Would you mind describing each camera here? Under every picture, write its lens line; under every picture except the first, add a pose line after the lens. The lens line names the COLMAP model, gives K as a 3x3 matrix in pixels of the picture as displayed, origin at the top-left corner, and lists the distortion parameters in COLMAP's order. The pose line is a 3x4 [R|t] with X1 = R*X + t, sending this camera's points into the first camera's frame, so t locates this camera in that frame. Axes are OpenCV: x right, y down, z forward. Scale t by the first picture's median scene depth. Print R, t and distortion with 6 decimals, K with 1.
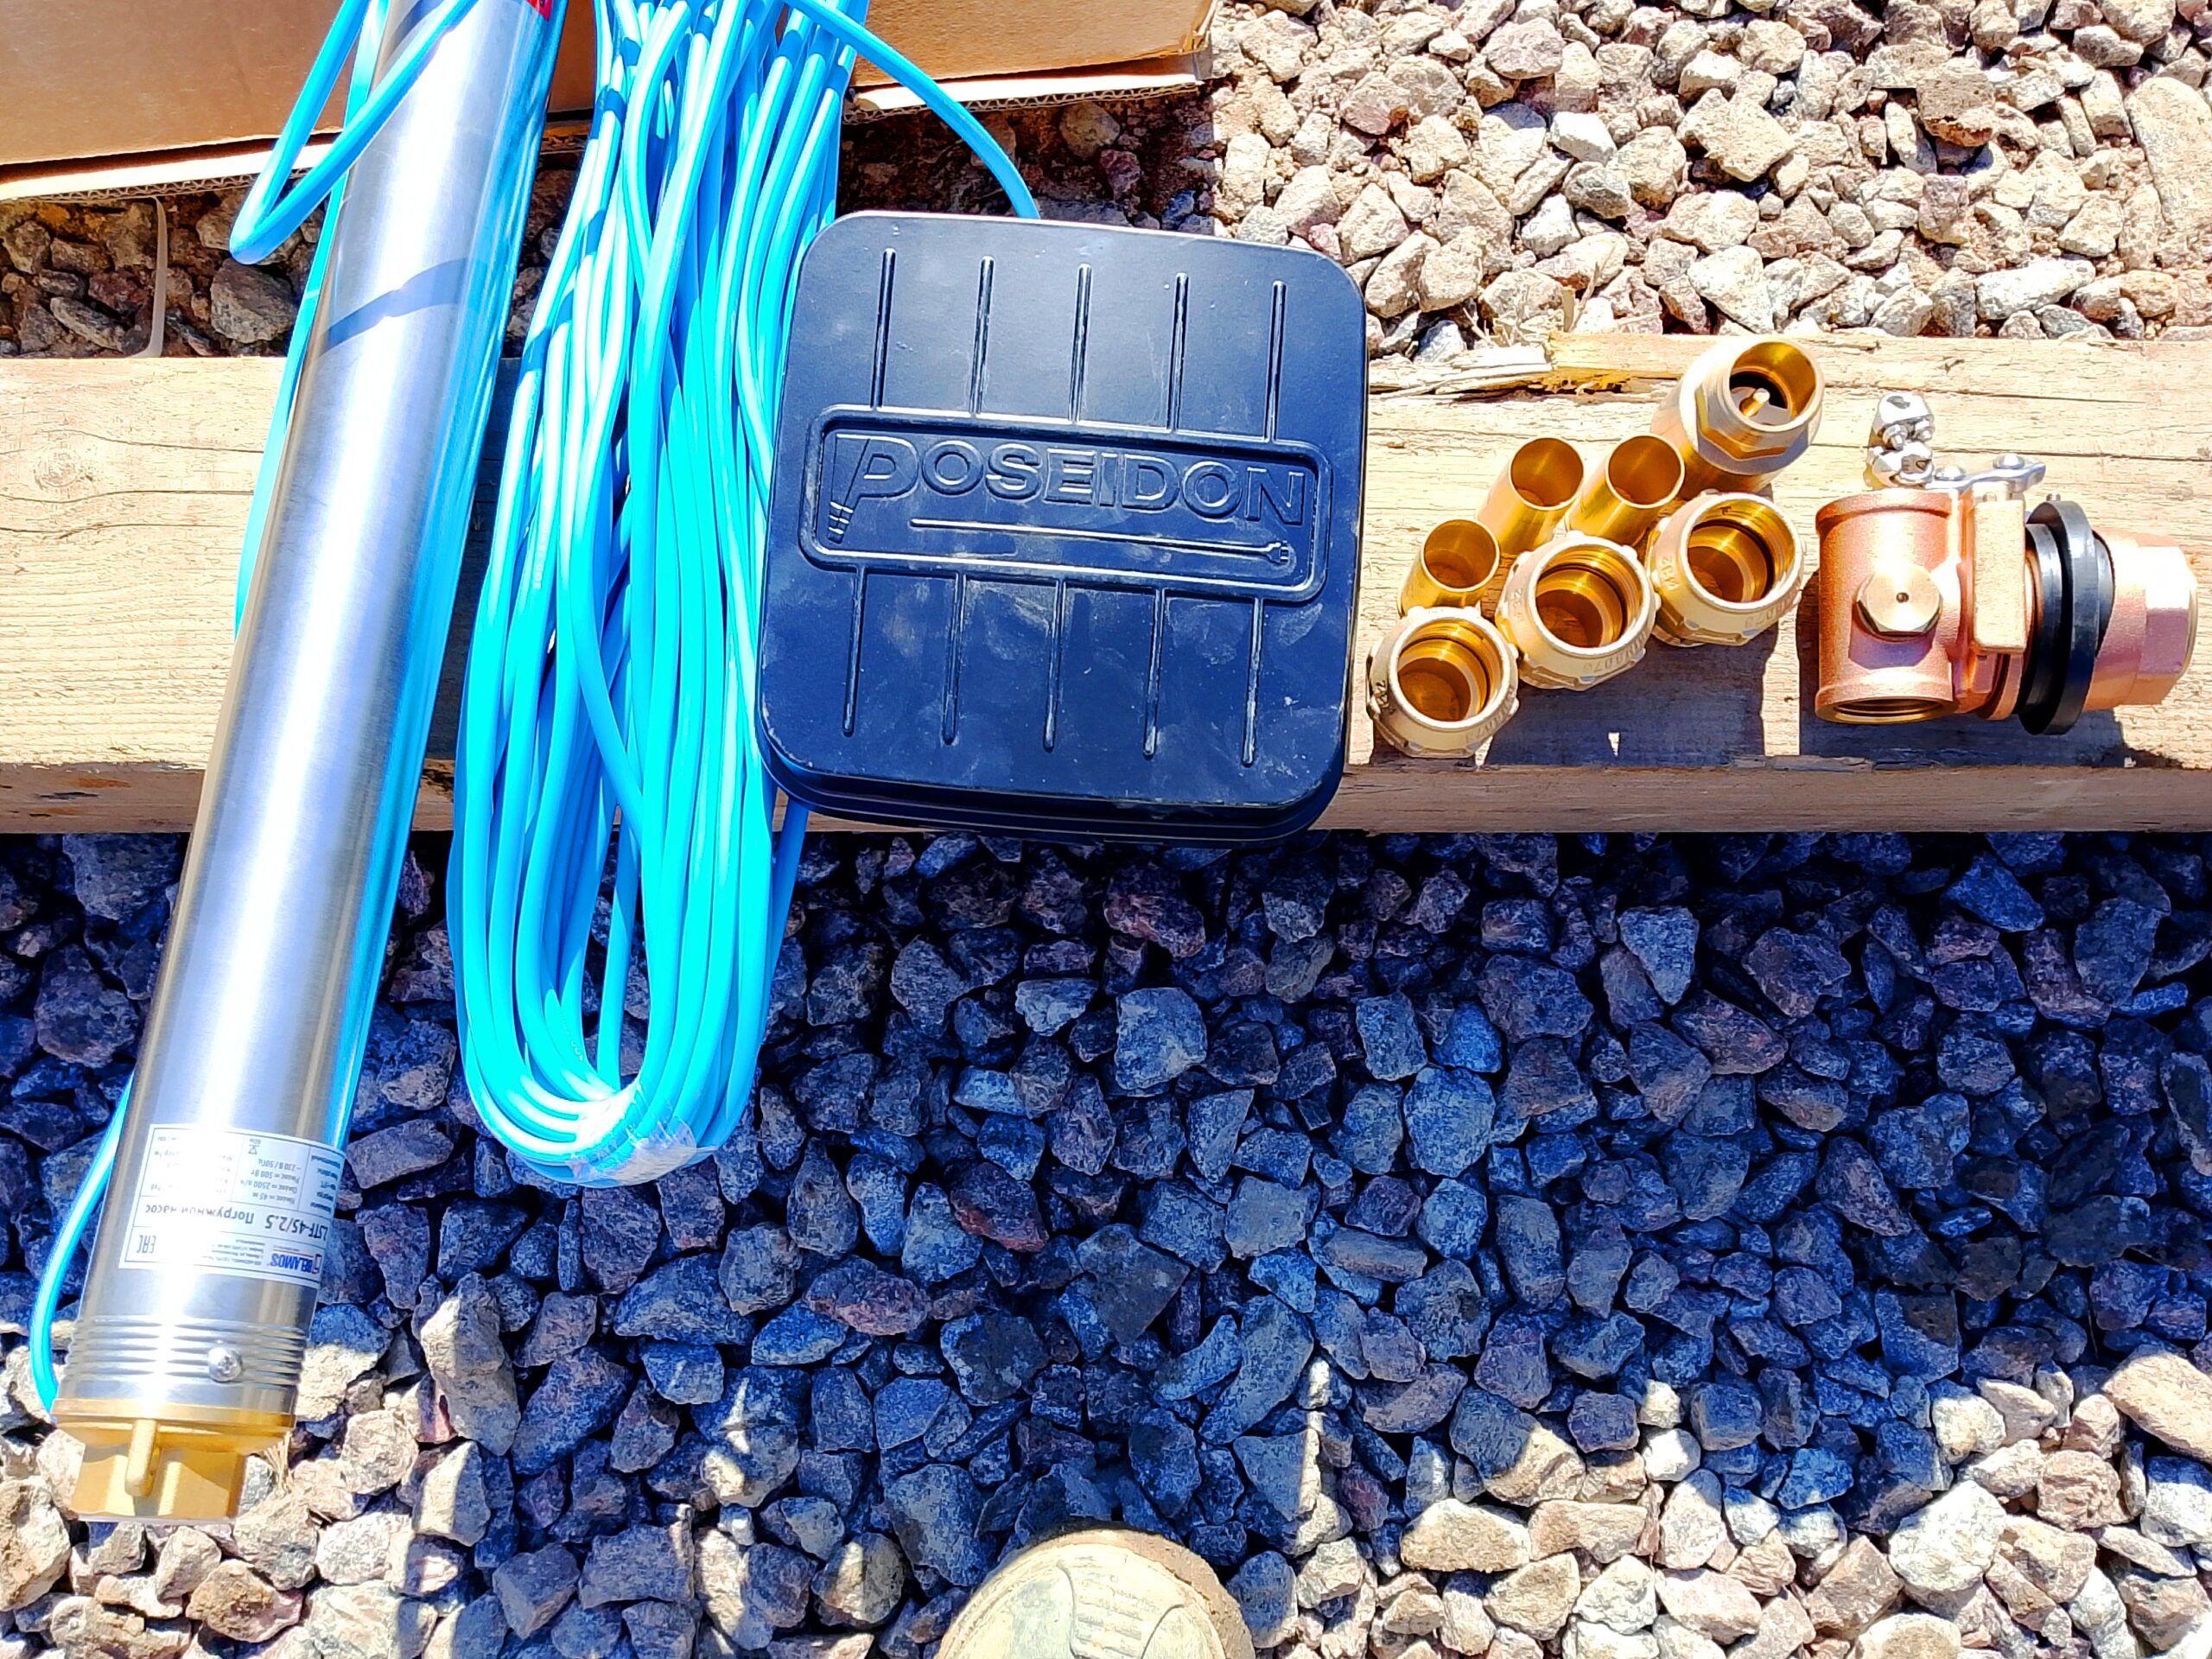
lens RADIAL K [[1791.6, 0, 1128.7], [0, 1791.6, 842.2], [0, 0, 1]] dist [0.123692, -0.206398]
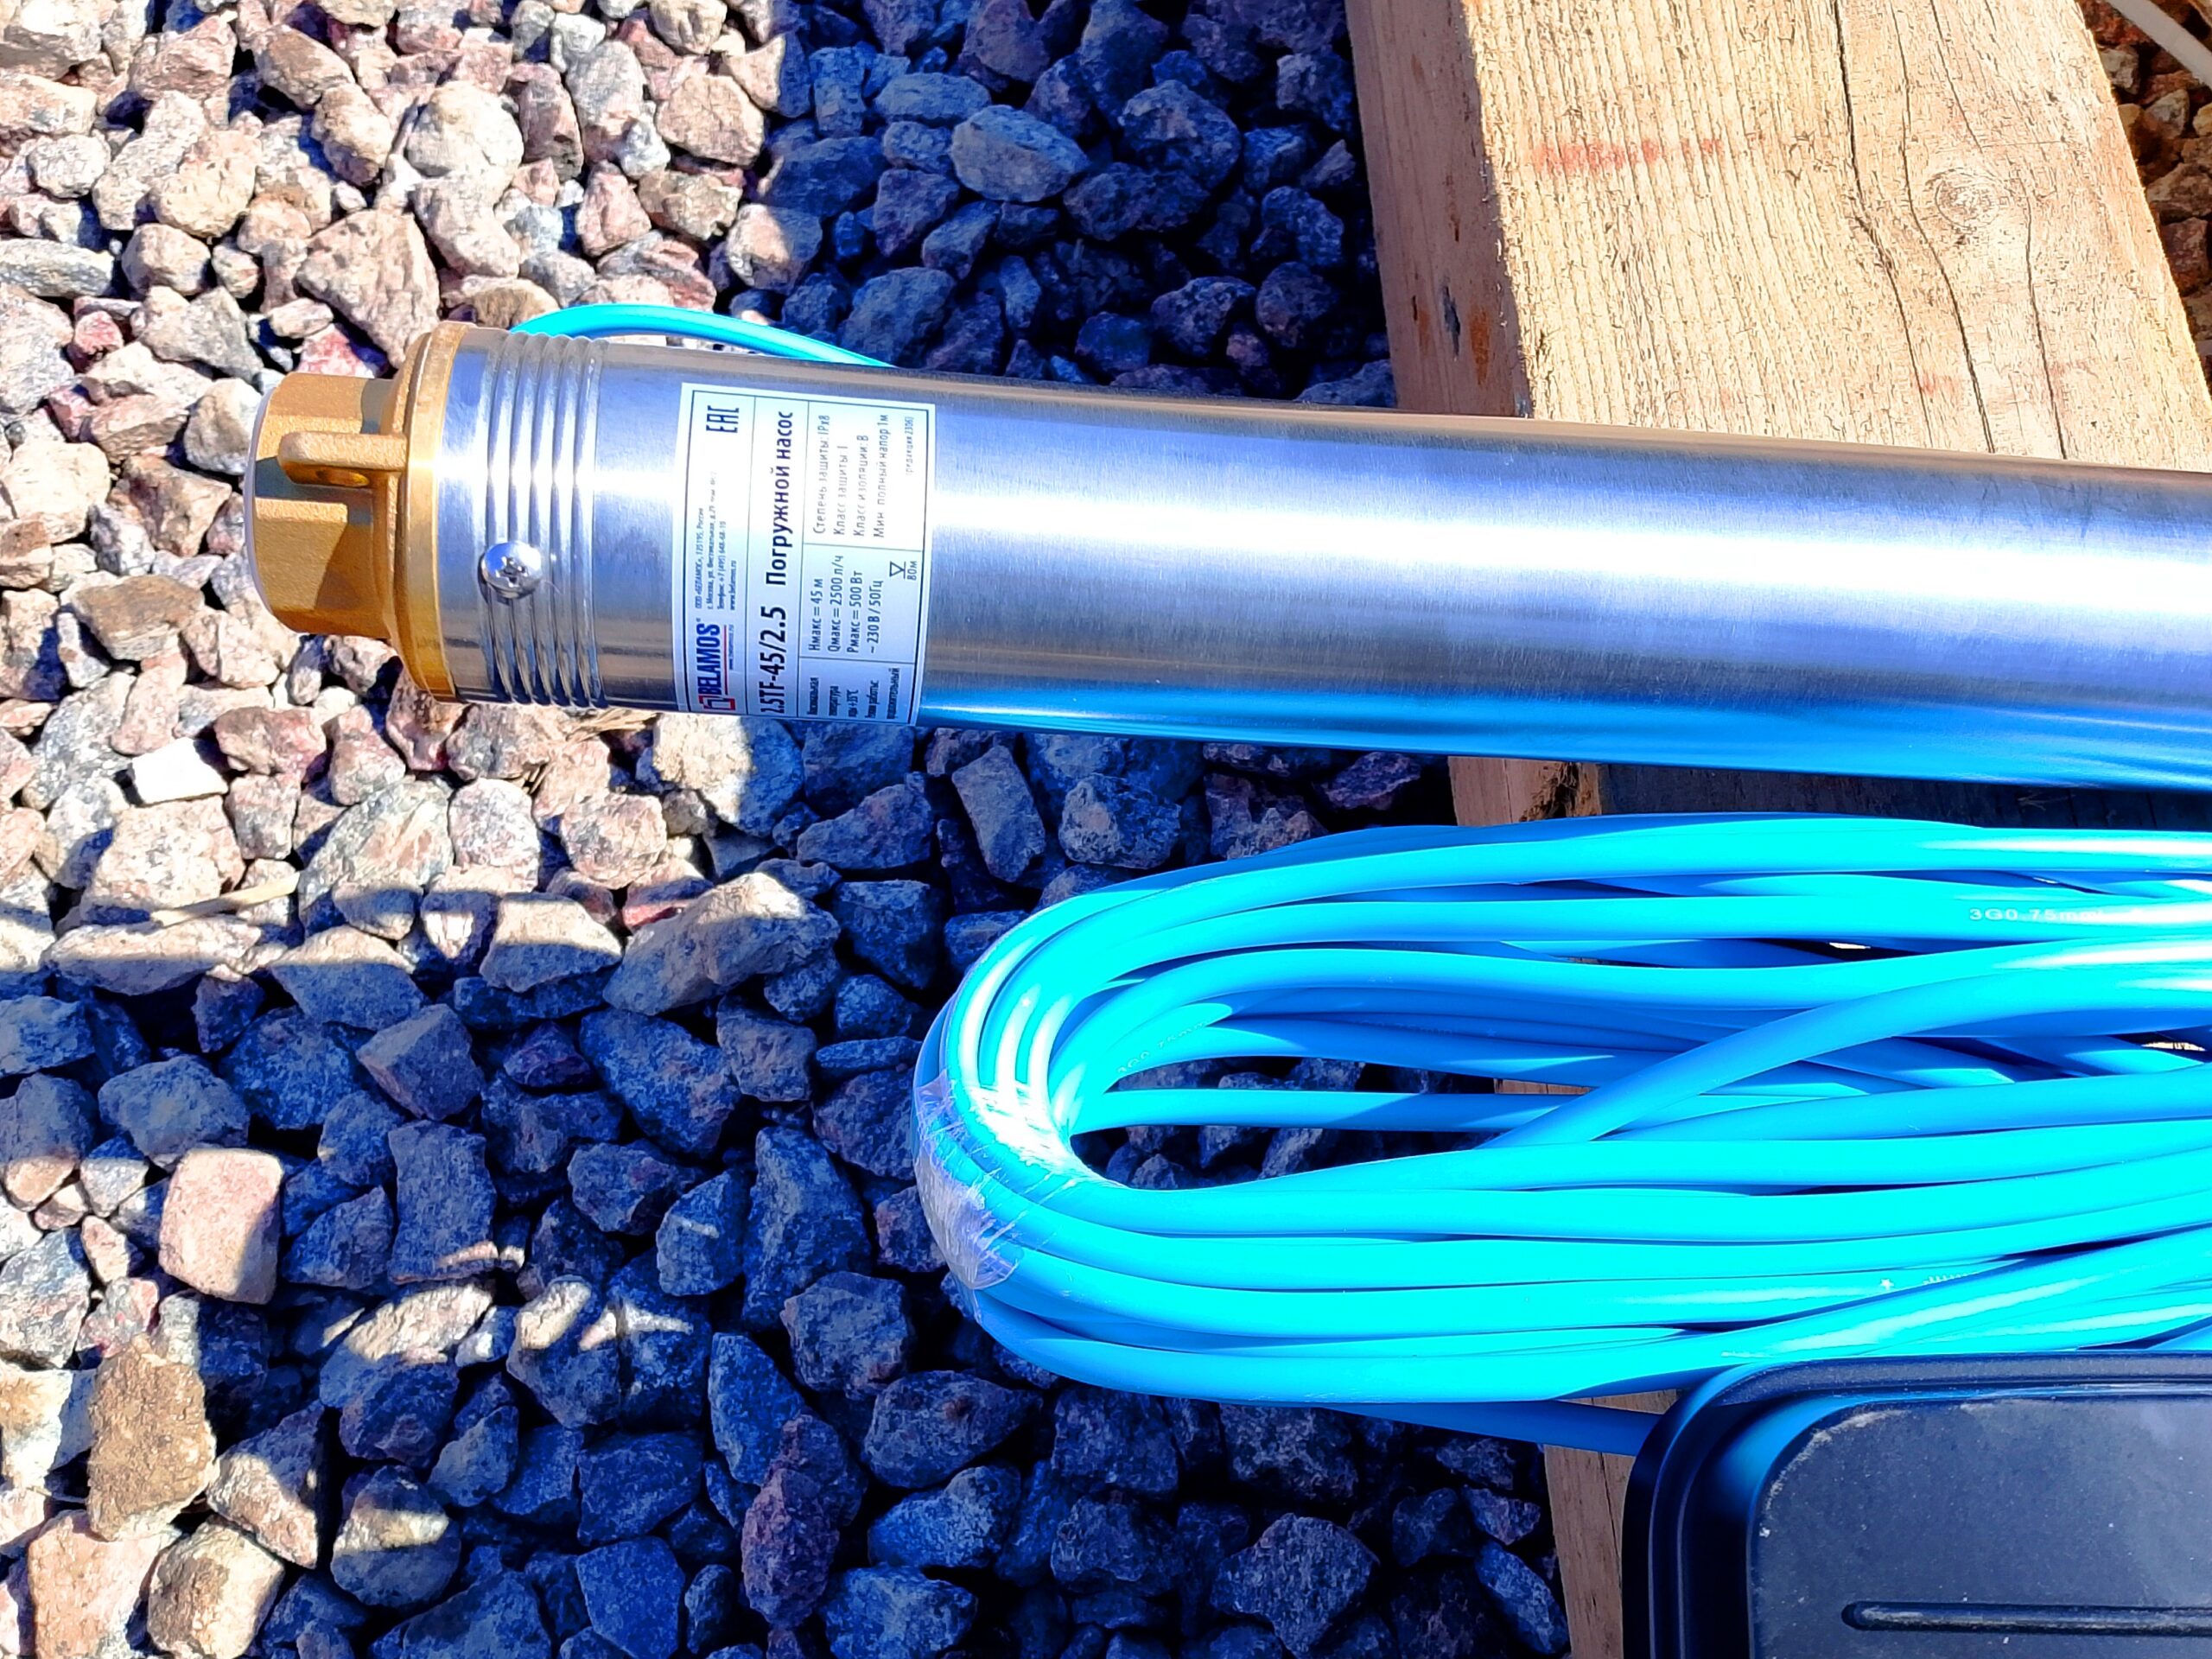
lens RADIAL K [[1791.6, 0, 1128.7], [0, 1791.6, 842.2], [0, 0, 1]] dist [0.123692, -0.206398]
pose [[0.063460, 0.933005, -0.354223, -0.131766], [-0.982585, 0.120524, 0.141421, 0.018840], [0.174639, 0.339080, 0.924406, 0.347241]]
